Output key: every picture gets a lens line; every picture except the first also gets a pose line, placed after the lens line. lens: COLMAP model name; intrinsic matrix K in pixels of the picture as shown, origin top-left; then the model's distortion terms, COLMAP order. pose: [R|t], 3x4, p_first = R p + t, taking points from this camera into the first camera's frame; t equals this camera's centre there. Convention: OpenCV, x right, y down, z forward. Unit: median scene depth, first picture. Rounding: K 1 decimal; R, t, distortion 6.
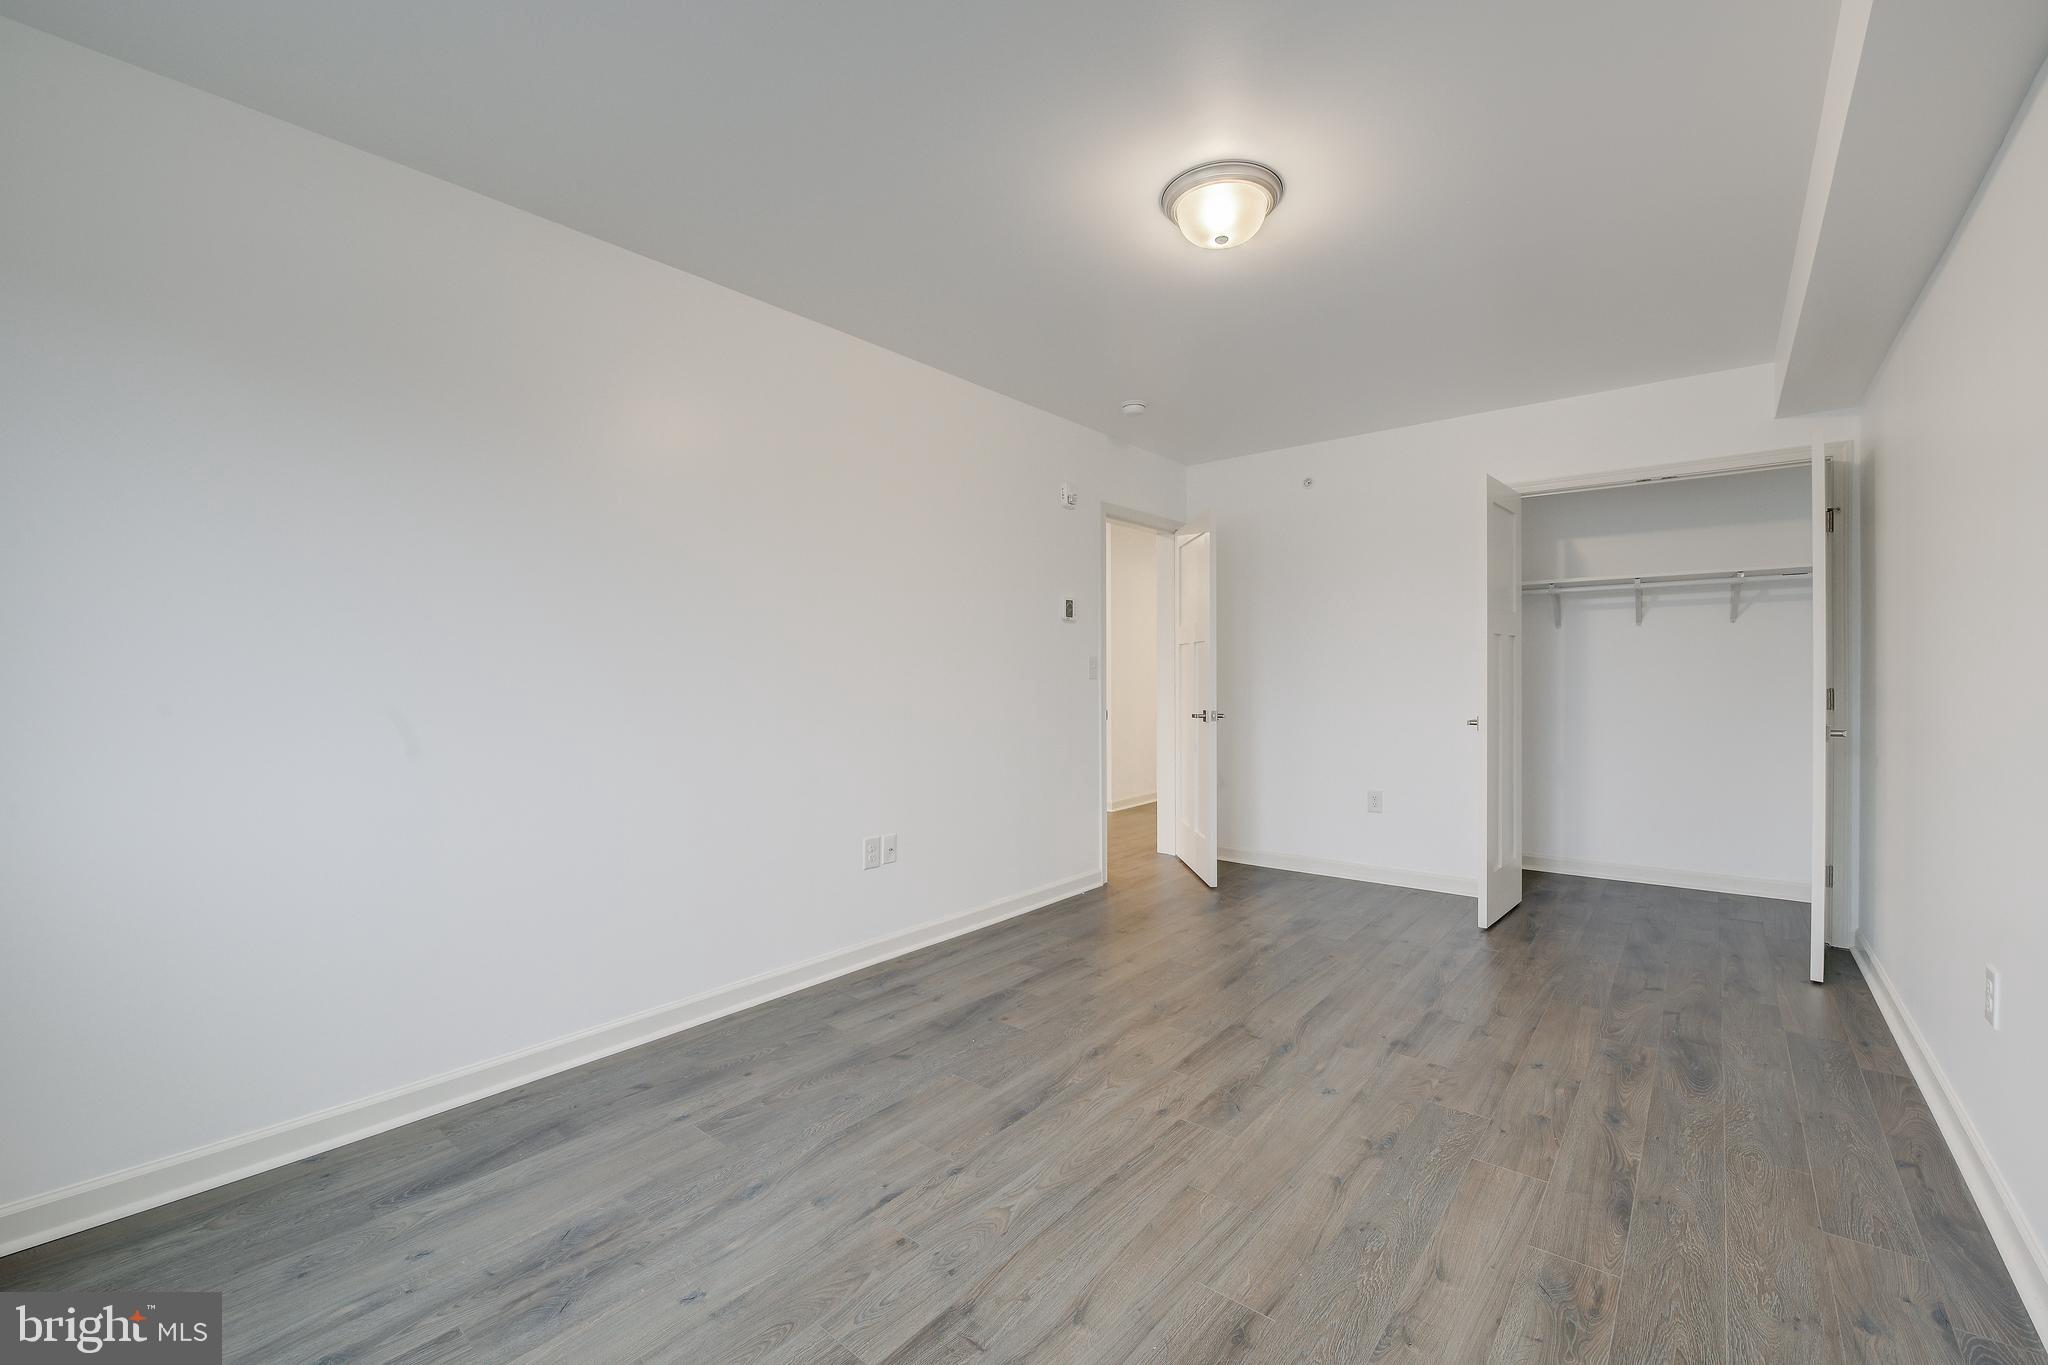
lens RADIAL K [[829.7, 0, 1046.4], [0, 829.7, 672.2], [0, 0, 1]] dist [-0.021368, -0.000278]
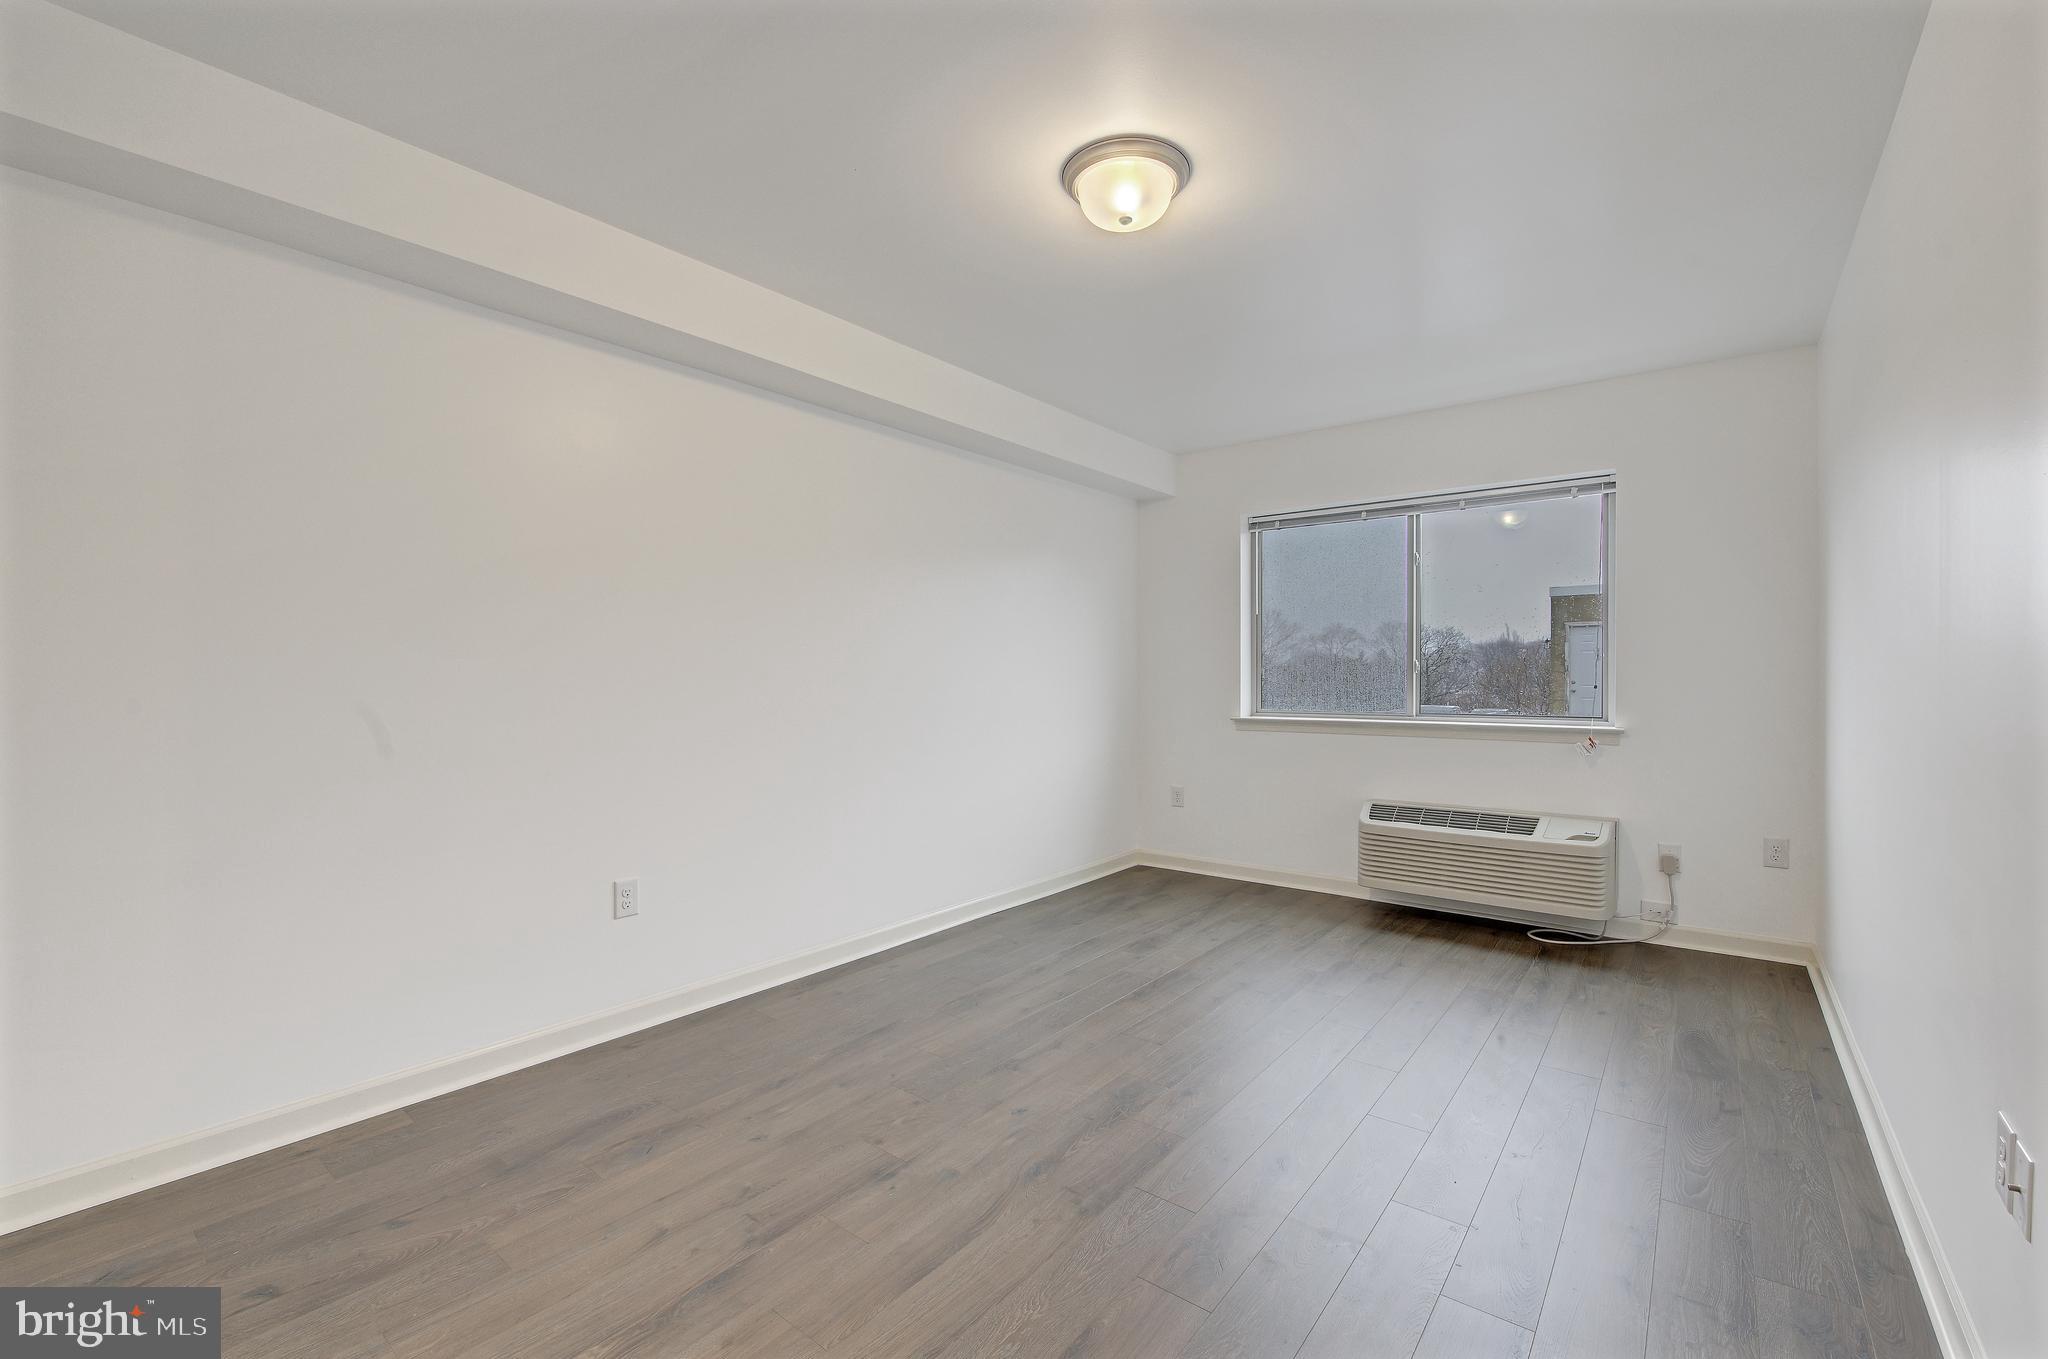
lens RADIAL K [[829.7, 0, 1046.4], [0, 829.7, 669.2], [0, 0, 1]] dist [-0.021368, -0.000278]
pose [[-0.999564, 0.003024, -0.029383, 0.329605], [0.003286, 0.999955, -0.008853, -0.004099], [0.029355, -0.008946, -0.999529, 1.928443]]
